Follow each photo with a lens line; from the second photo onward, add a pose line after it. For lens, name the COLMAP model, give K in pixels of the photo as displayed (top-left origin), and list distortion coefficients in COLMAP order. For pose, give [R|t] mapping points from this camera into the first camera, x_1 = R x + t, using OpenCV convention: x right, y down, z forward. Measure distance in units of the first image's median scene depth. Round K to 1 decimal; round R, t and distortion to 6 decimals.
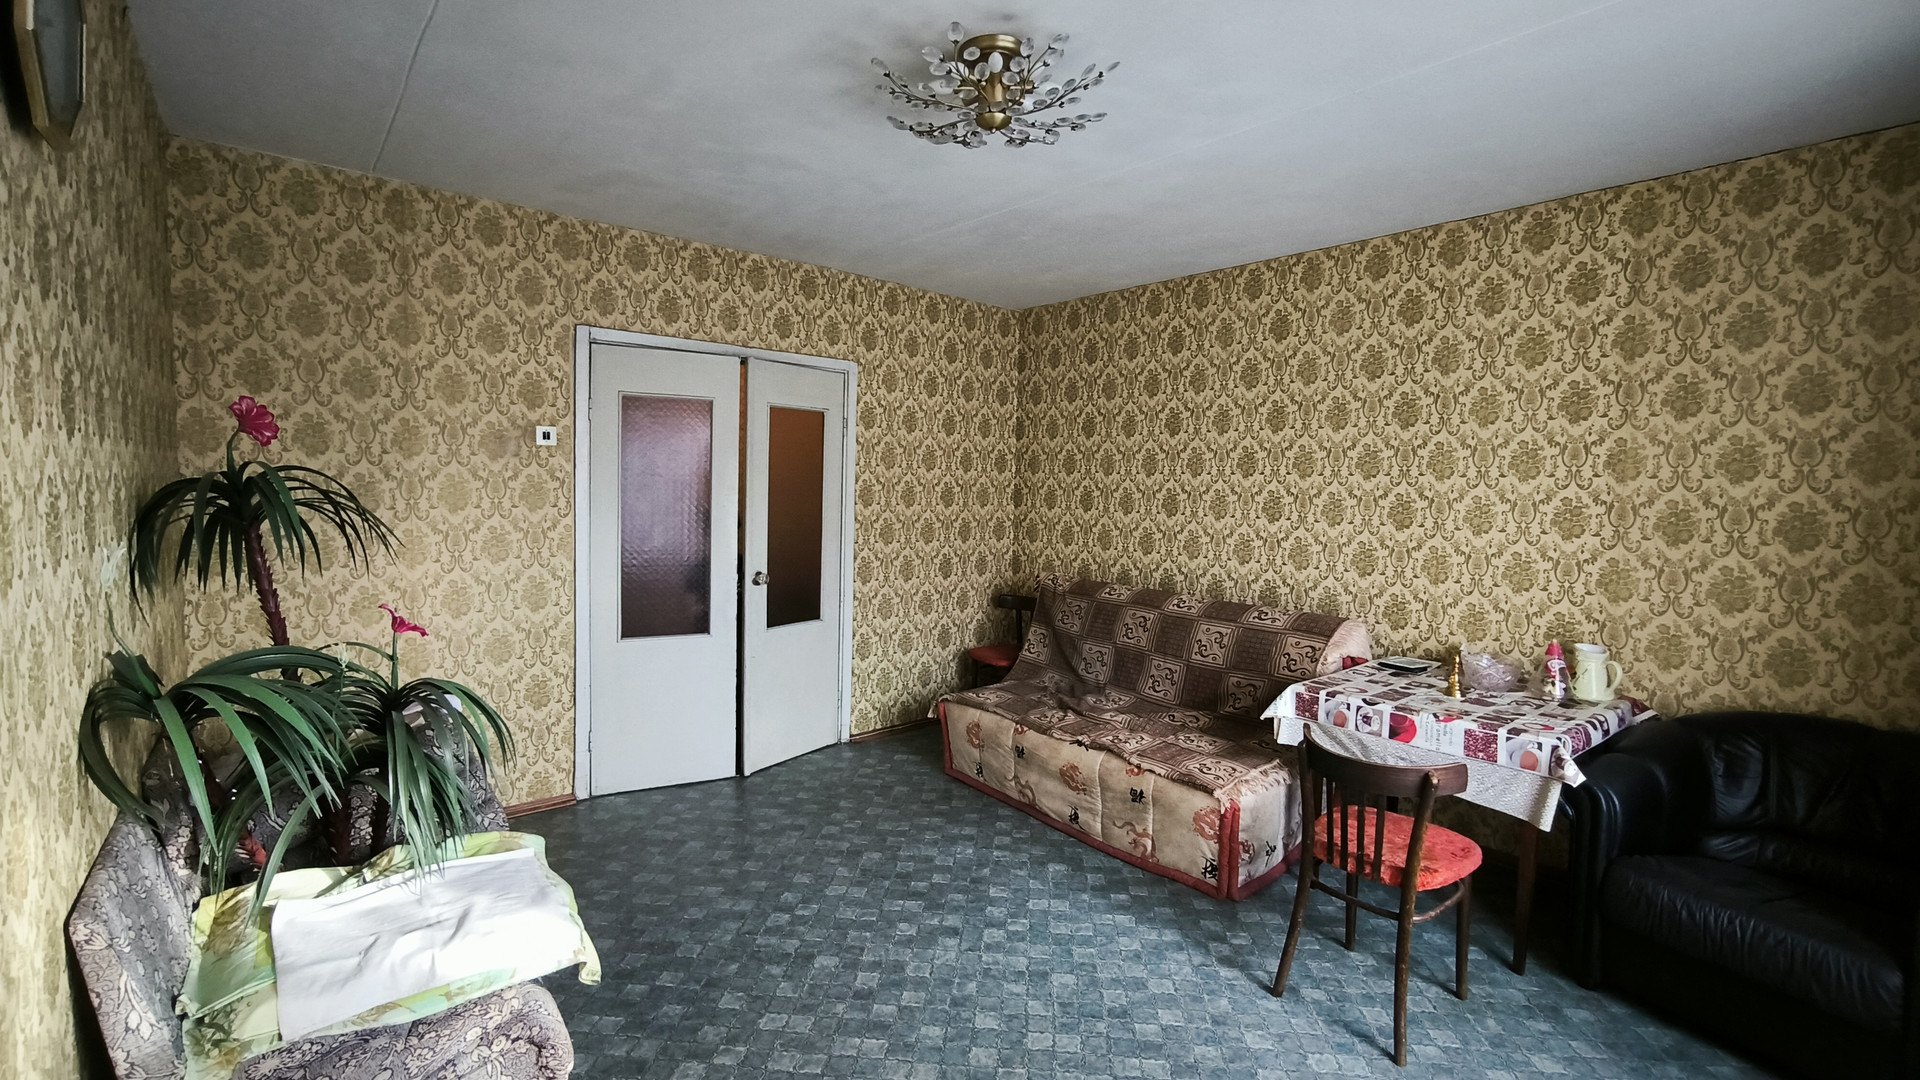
lens RADIAL K [[824.4, 0, 953.6], [0, 824.4, 536.1], [0, 0, 1]] dist [-0.031737, 0.019837]
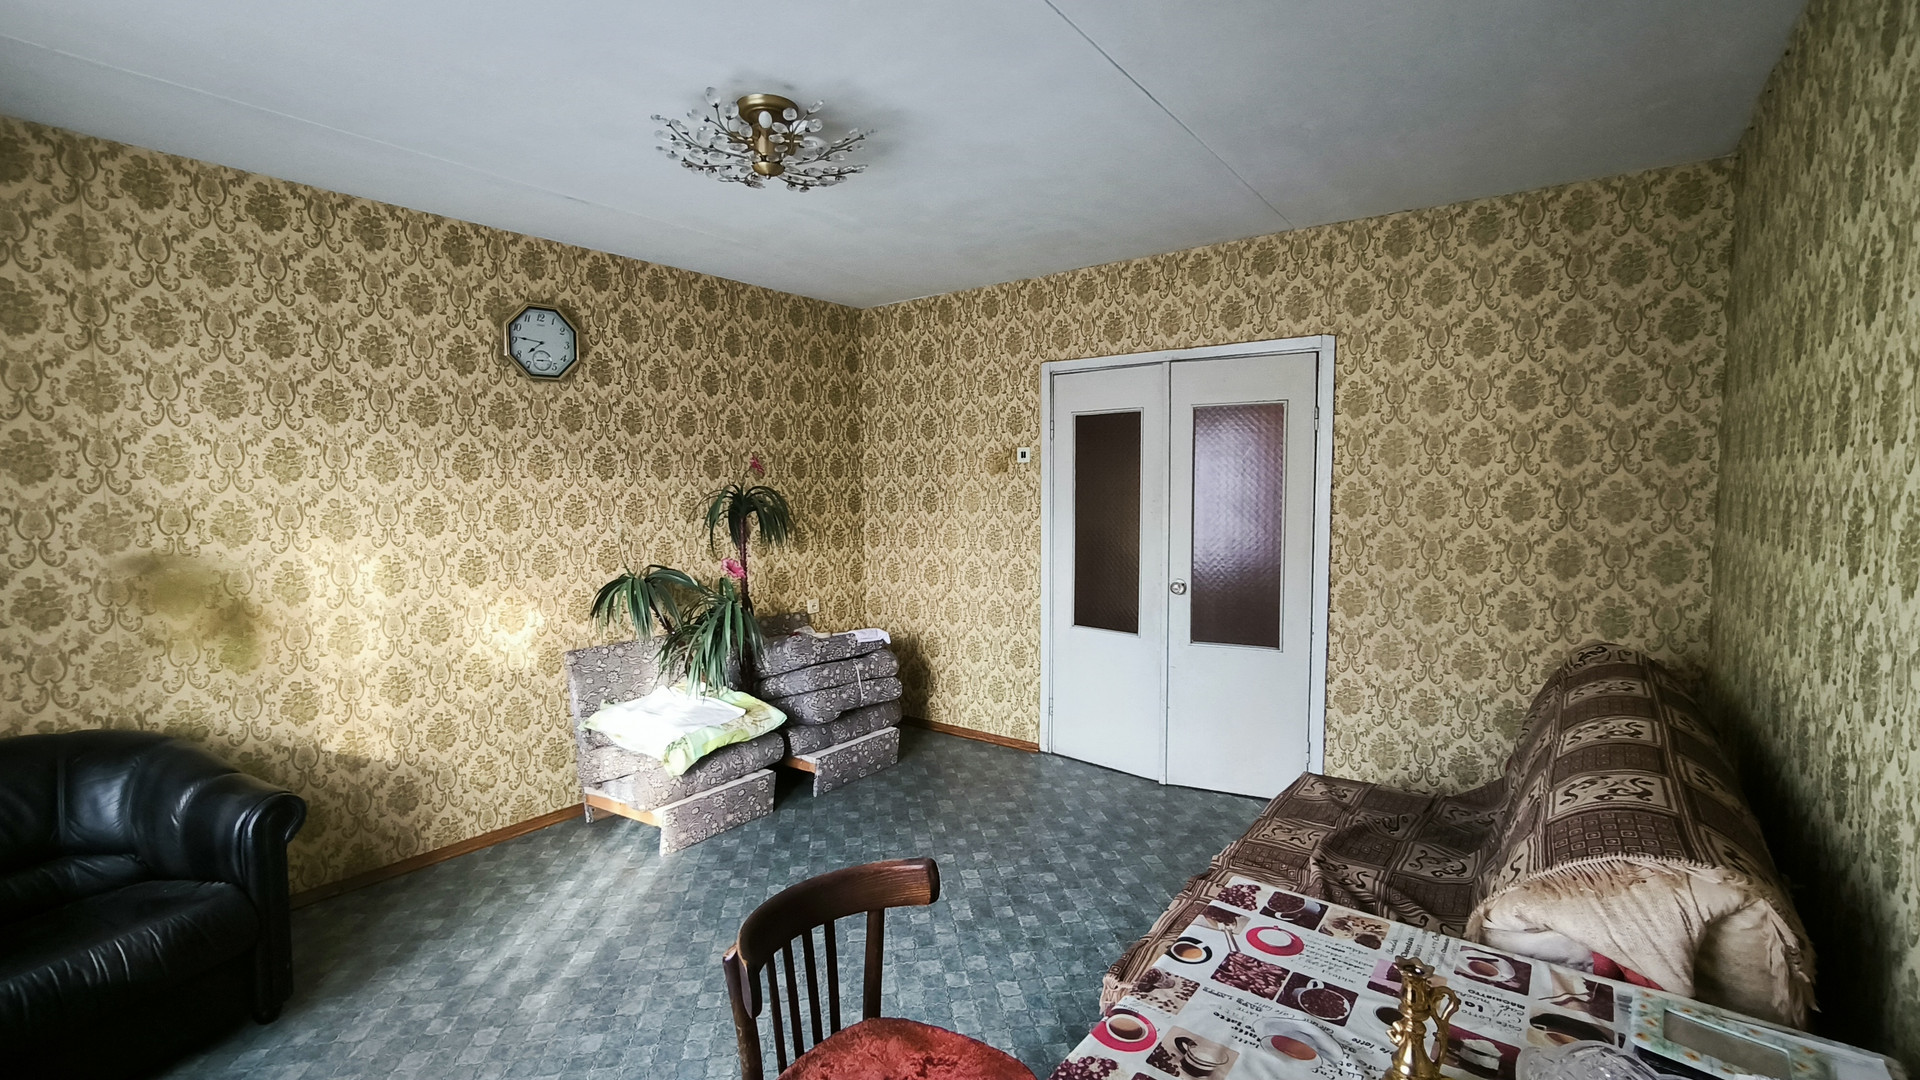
lens RADIAL K [[826.1, 0, 953.2], [0, 826.1, 535.3], [0, 0, 1]] dist [-0.044536, 0.036694]
pose [[0.230779, 0.039341, -0.972211, 0.657060], [-0.049372, 0.998369, 0.028679, -0.026268], [0.971753, 0.041381, 0.232344, 0.541494]]
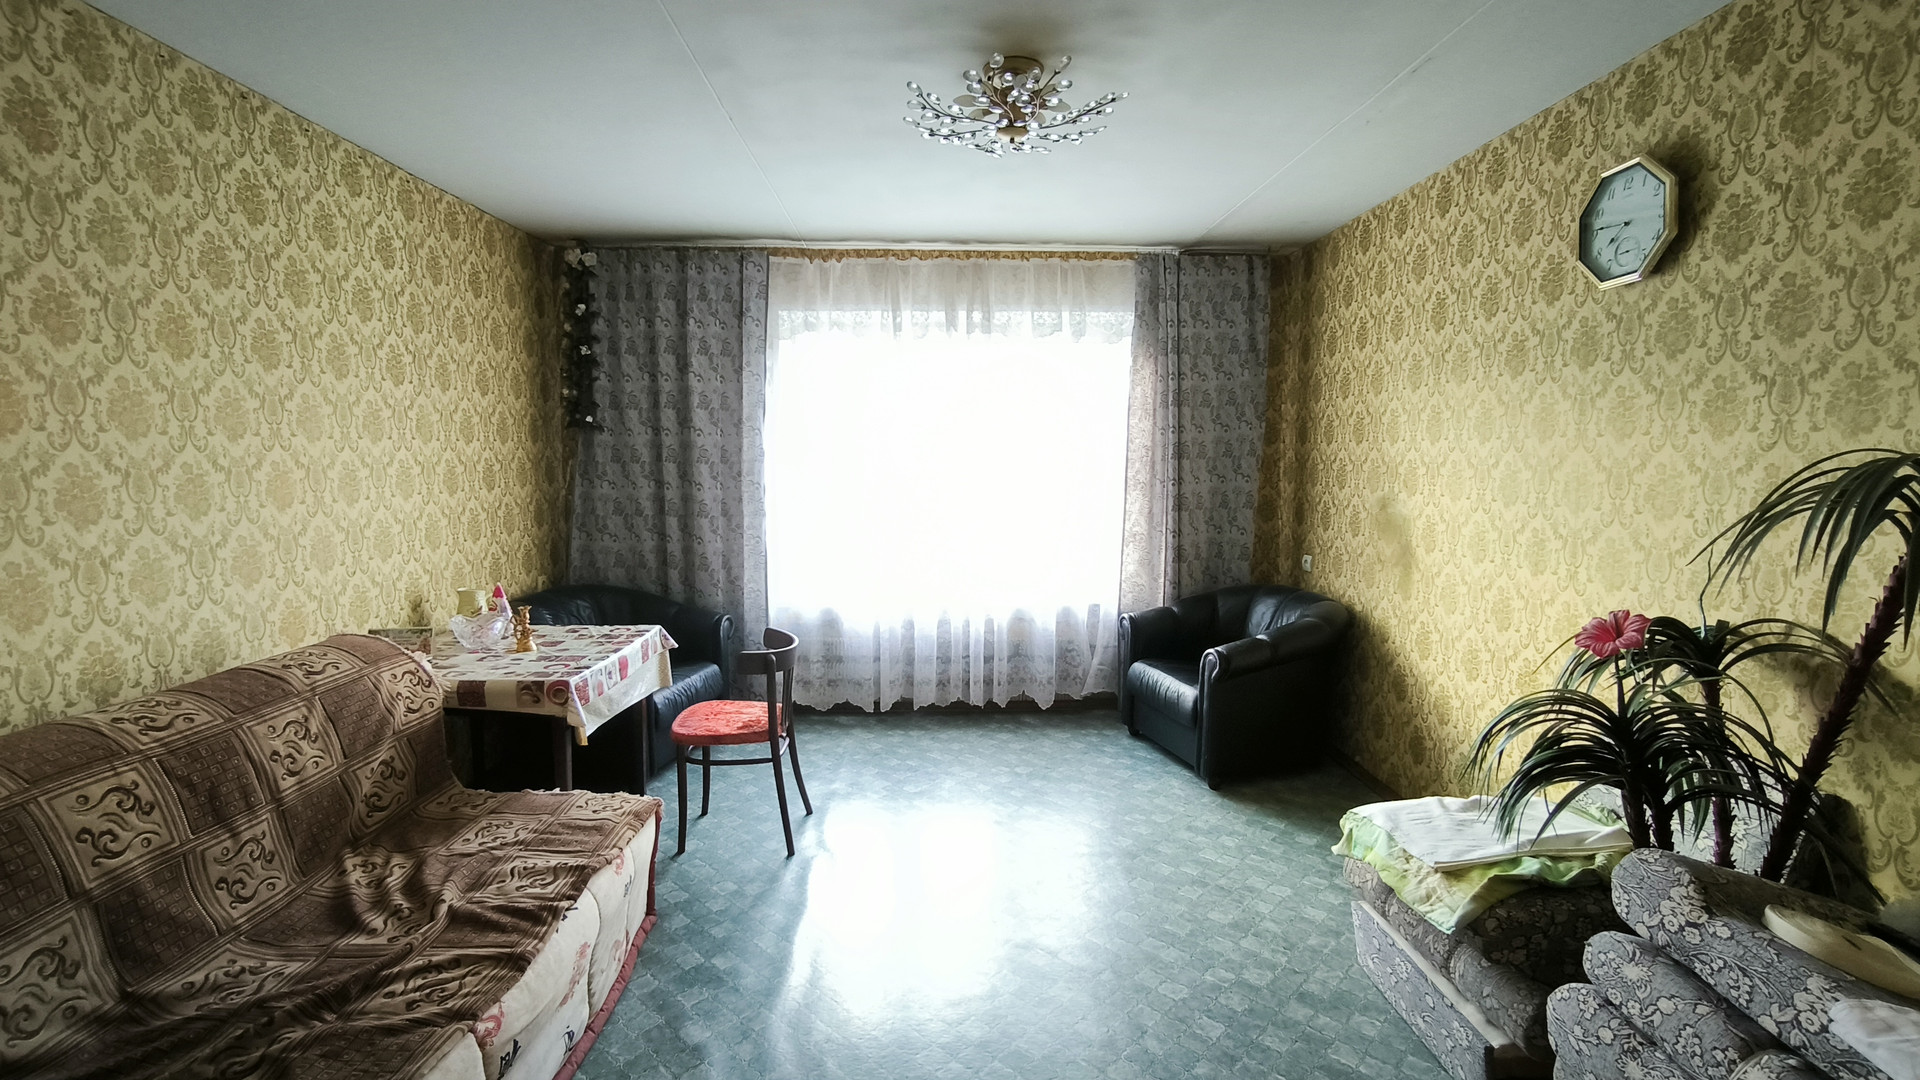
lens RADIAL K [[823.3, 0, 952.0], [0, 823.3, 536.3], [0, 0, 1]] dist [-0.019298, 0.010126]
pose [[-0.782488, -0.083531, 0.617037, -0.336334], [0.026602, 0.985571, 0.167156, -0.081661], [-0.622097, 0.147213, -0.768976, 1.074065]]
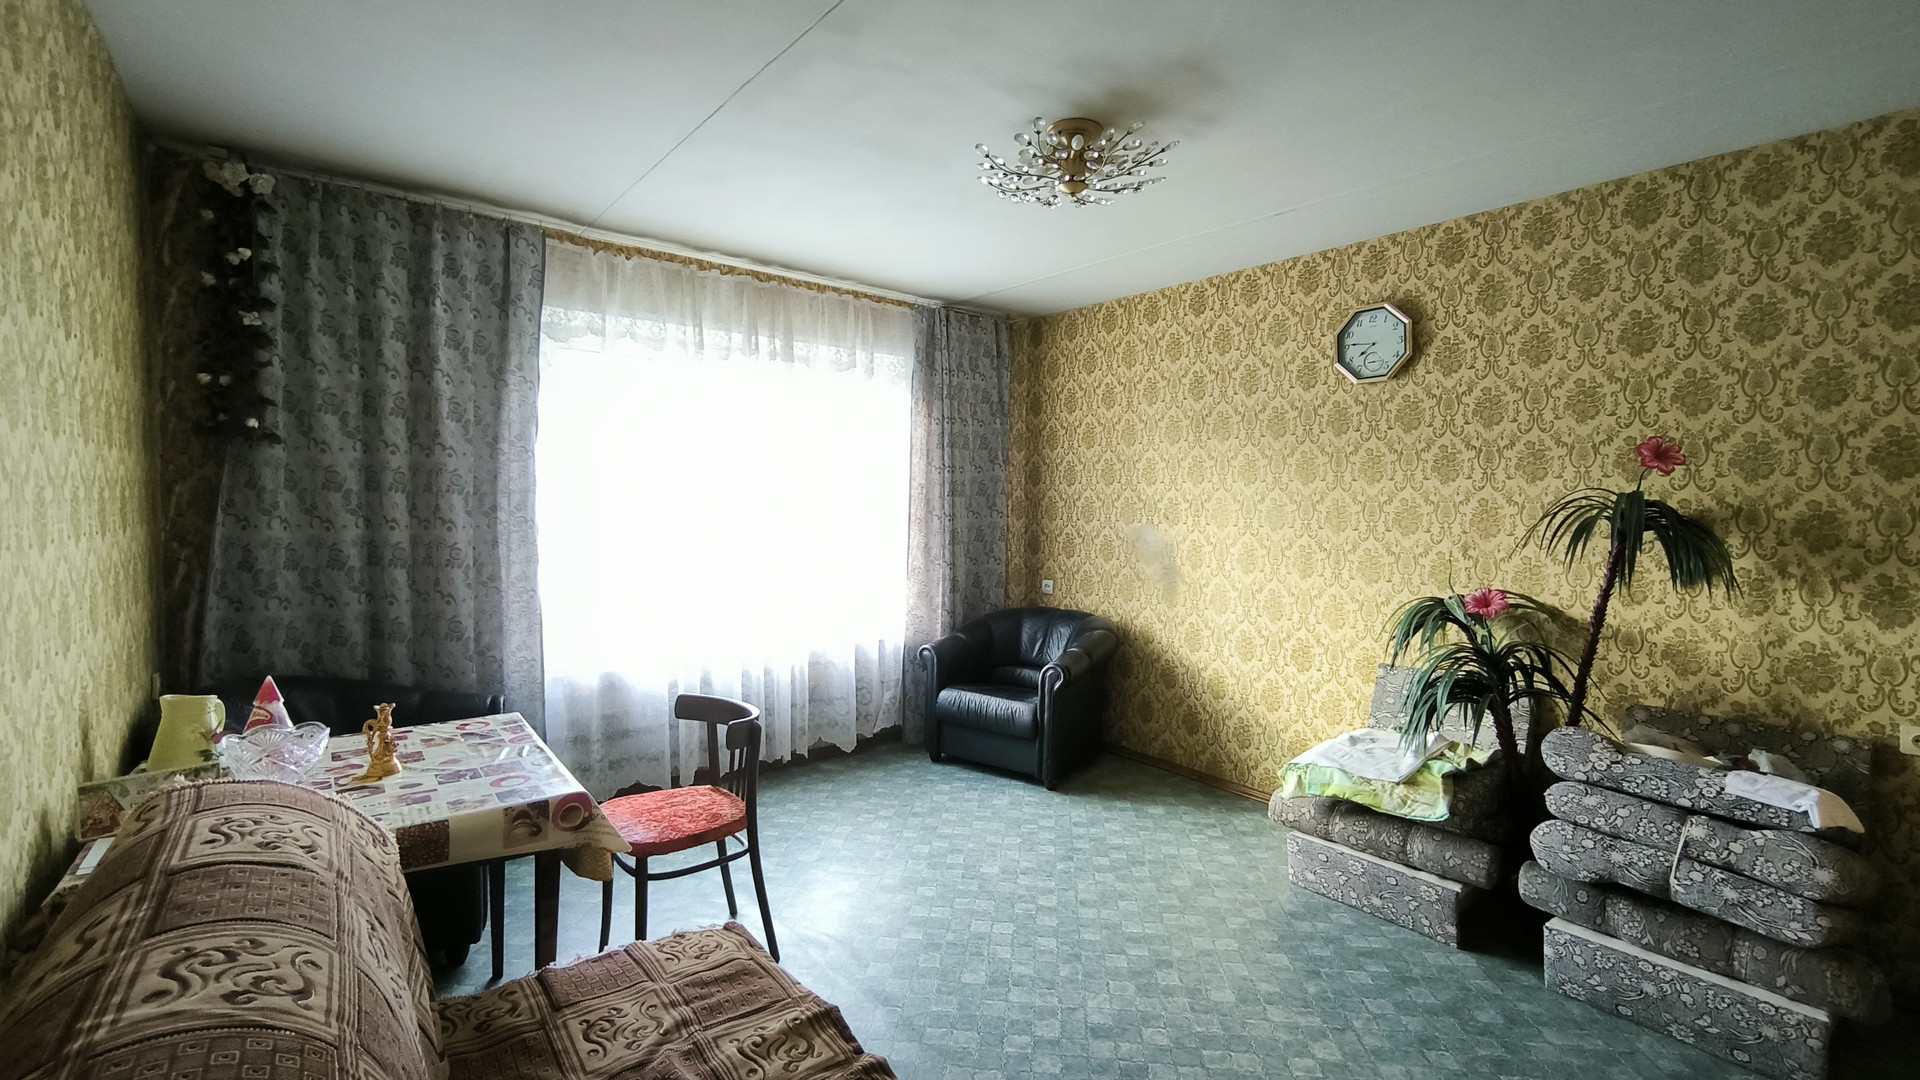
lens RADIAL K [[826.1, 0, 953.2], [0, 826.1, 535.3], [0, 0, 1]] dist [-0.044536, 0.036694]
pose [[-0.999351, -0.033047, 0.014359, 0.102995], [-0.031300, 0.993613, 0.108409, -0.065184], [-0.017850, 0.107890, -0.994003, 1.217769]]
